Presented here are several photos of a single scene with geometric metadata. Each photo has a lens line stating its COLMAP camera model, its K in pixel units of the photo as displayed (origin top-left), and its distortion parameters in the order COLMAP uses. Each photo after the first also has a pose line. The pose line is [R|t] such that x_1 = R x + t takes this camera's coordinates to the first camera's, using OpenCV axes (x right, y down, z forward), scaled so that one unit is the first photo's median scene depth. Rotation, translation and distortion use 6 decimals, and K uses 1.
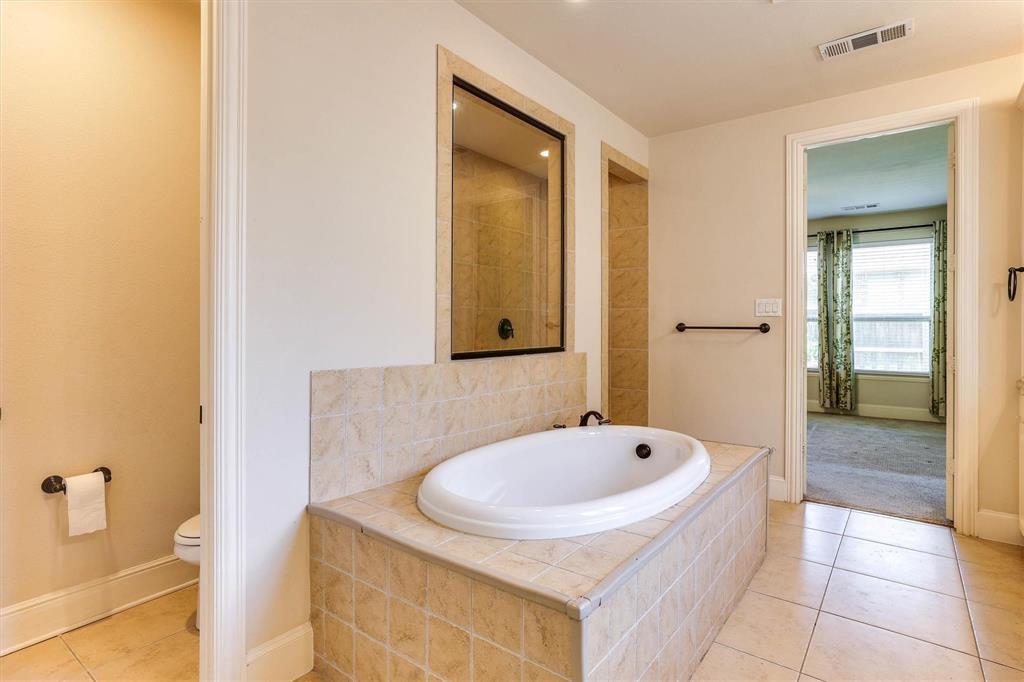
lens RADIAL K [[520.1, 0, 510.6], [0, 520.1, 330.8], [0, 0, 1]] dist [-0.000515, 0.000027]
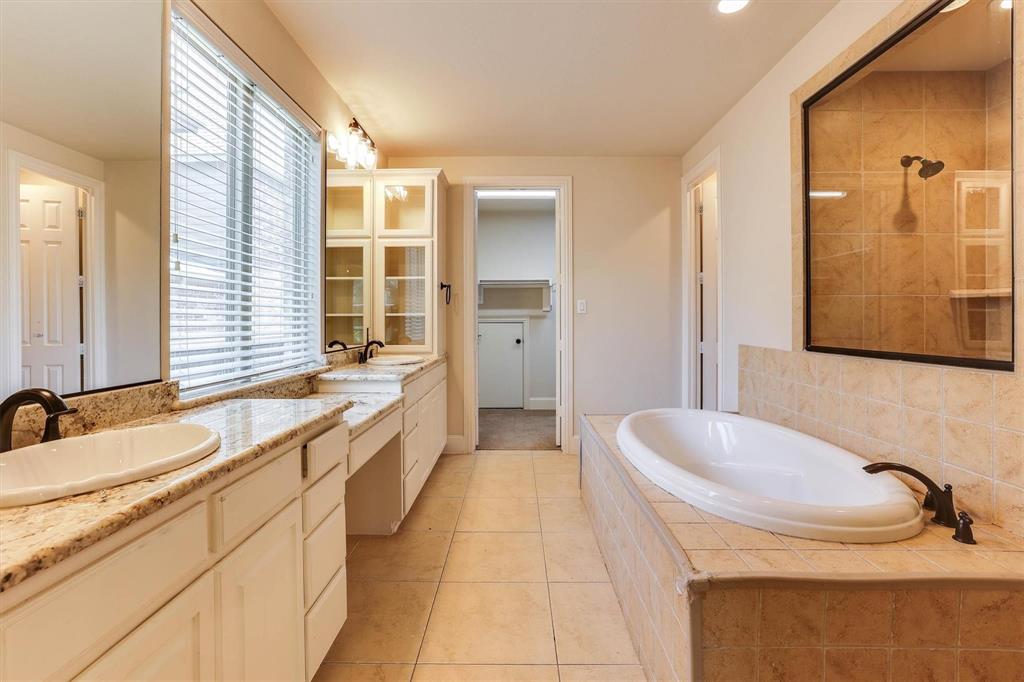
lens RADIAL K [[755.2, 0, 511.7], [0, 755.2, 336.8], [0, 0, 1]] dist [-0.008767, -0.000788]
pose [[-0.803471, 0.015707, -0.595137, 1.504310], [-0.002098, 0.999571, 0.029214, -0.022753], [0.595340, 0.024721, -0.803093, 2.099934]]
